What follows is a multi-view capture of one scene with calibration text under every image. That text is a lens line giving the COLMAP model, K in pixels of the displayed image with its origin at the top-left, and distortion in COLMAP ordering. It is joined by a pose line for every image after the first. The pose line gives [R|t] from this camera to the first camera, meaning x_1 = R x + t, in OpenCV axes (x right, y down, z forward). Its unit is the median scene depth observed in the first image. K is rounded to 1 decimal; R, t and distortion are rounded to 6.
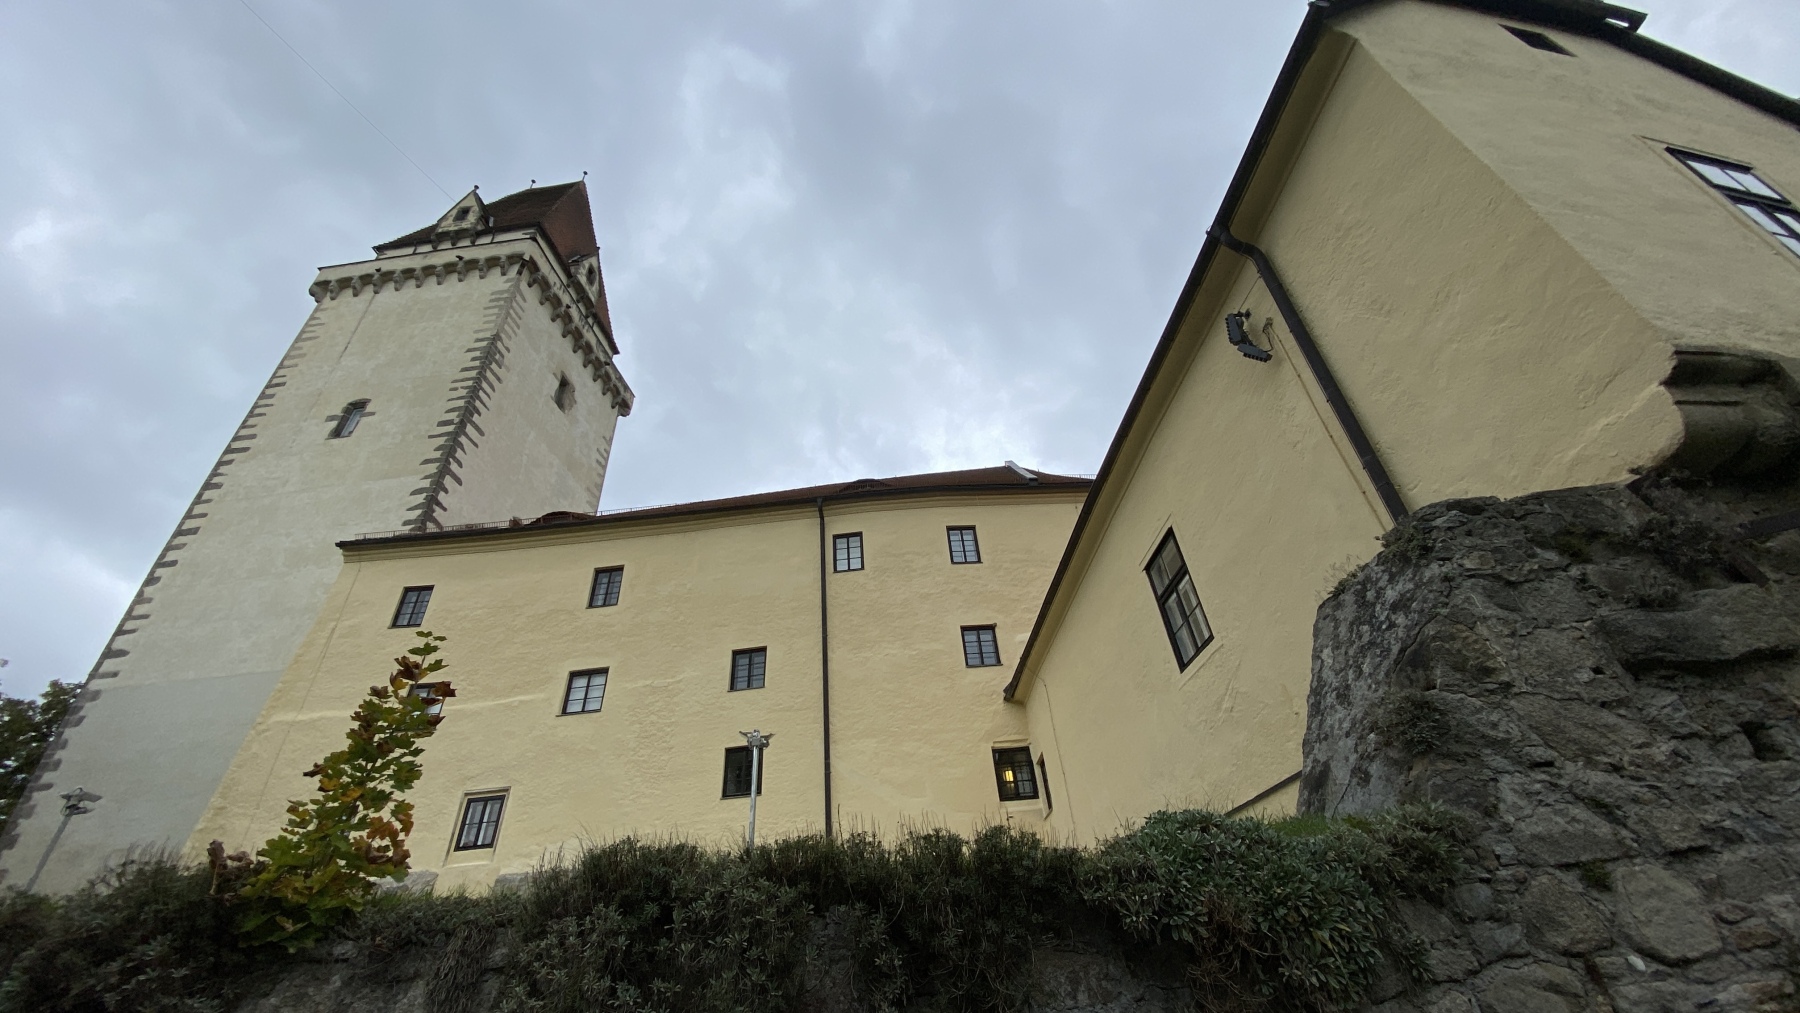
lens RADIAL K [[713.0, 0, 898.8], [0, 713.0, 518.8], [0, 0, 1]] dist [0.000330, -0.007588]
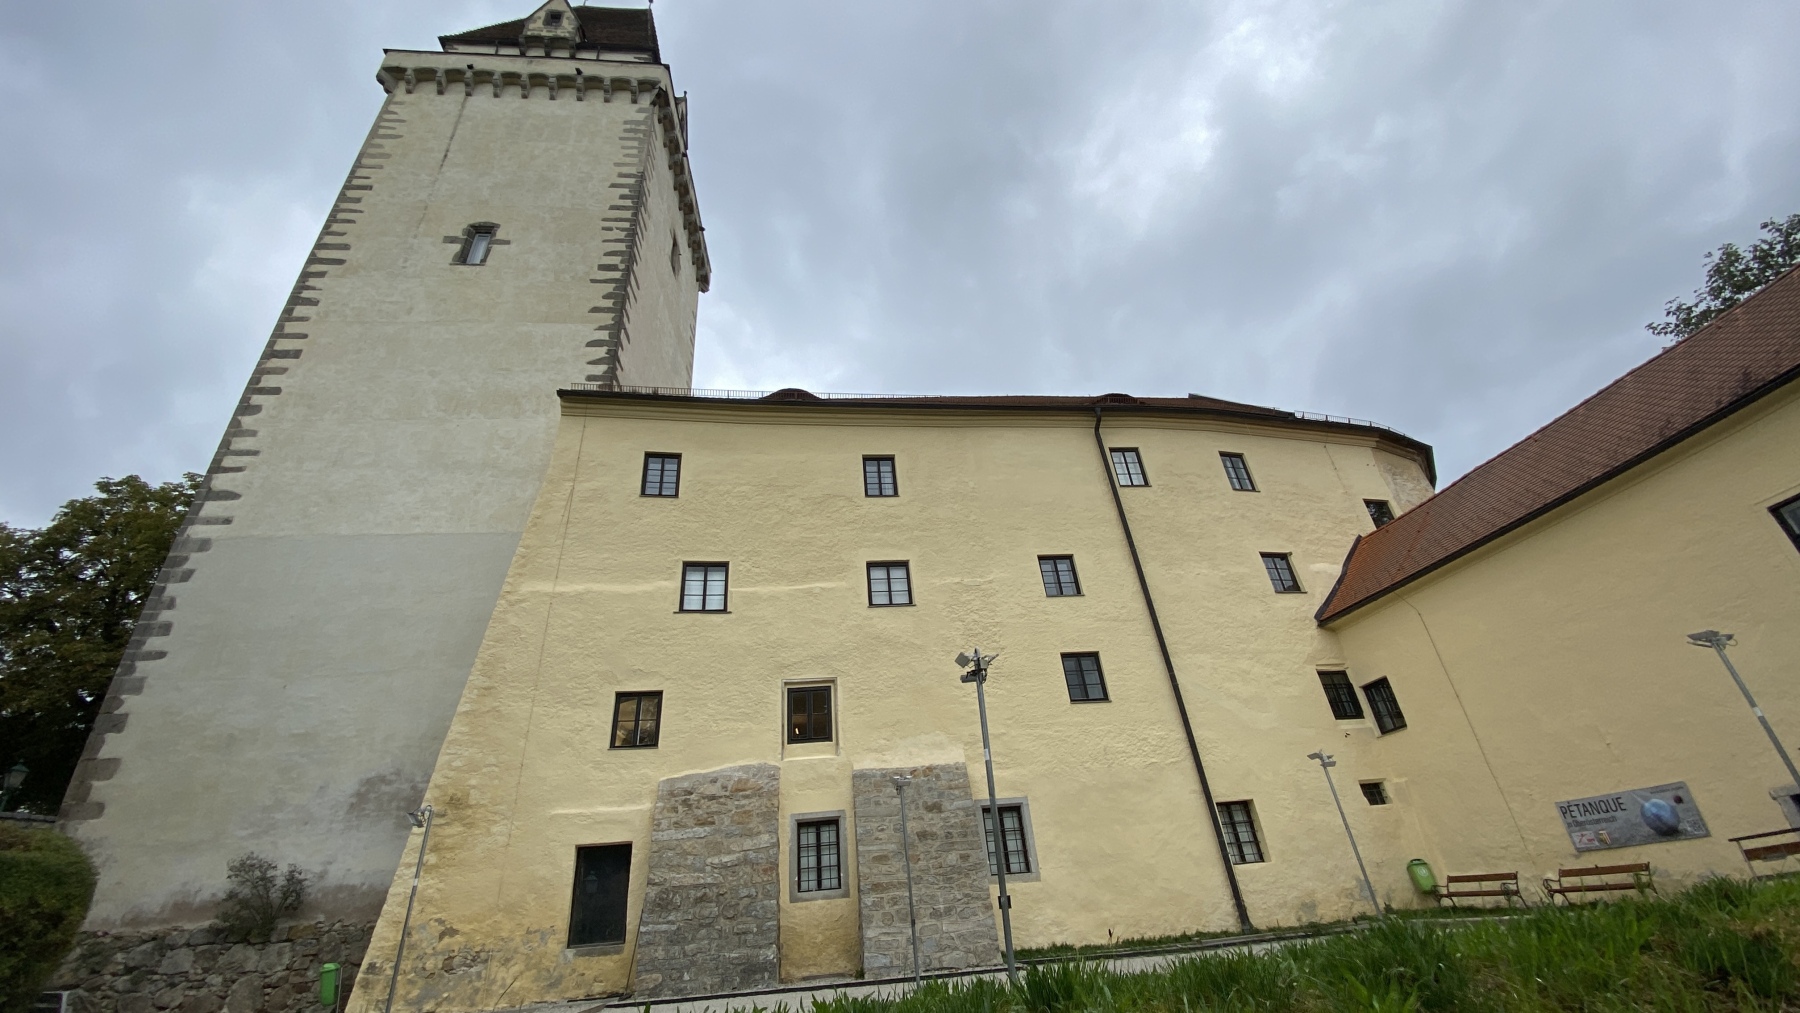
lens RADIAL K [[713.0, 0, 889.7], [0, 713.0, 518.0], [0, 0, 1]] dist [0.000330, -0.007588]
pose [[0.979482, 0.096593, 0.176876, -0.535773], [-0.112772, 0.990080, 0.083807, 0.068314], [-0.167027, -0.102034, 0.980659, 0.086871]]
